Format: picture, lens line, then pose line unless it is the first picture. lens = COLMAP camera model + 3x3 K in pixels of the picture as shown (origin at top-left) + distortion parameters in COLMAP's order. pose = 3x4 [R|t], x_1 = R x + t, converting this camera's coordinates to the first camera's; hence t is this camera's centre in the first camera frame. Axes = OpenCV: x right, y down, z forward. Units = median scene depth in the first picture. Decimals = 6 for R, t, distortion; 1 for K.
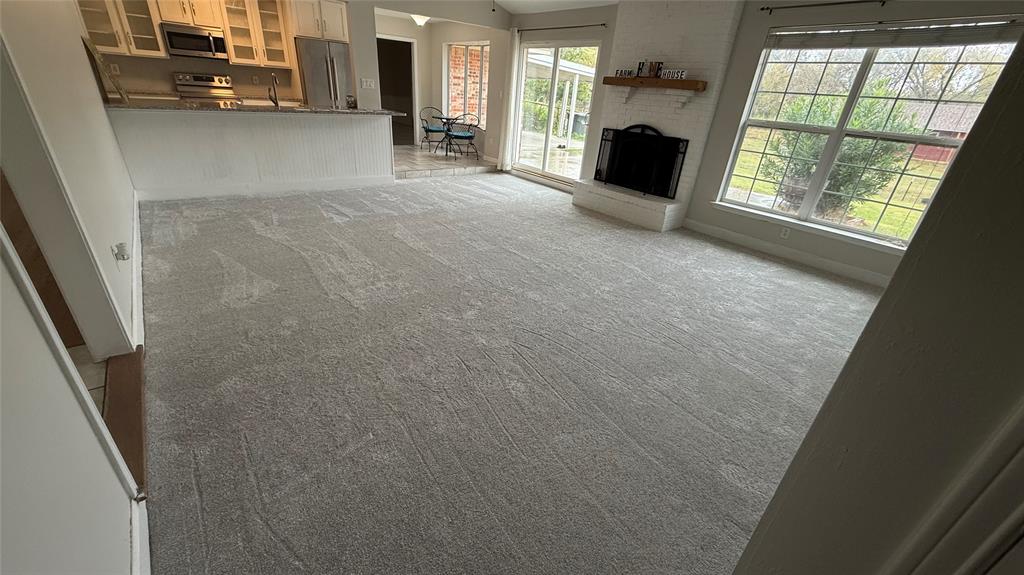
lens RADIAL K [[404.5, 0, 509.7], [0, 404.5, 291.7], [0, 0, 1]] dist [0.002548, 0.000507]
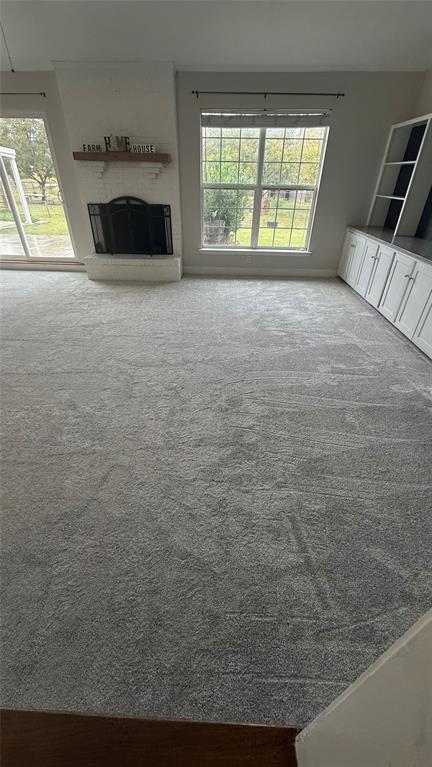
lens RADIAL K [[303.0, 0, 216.0], [0, 303.0, 383.5], [0, 0, 1]] dist [0.002548, 0.000507]
pose [[0.657648, -0.474830, 0.584837, -0.290994], [0.367314, 0.879920, 0.301365, -0.109486], [-0.657707, 0.016627, 0.753090, 0.181986]]
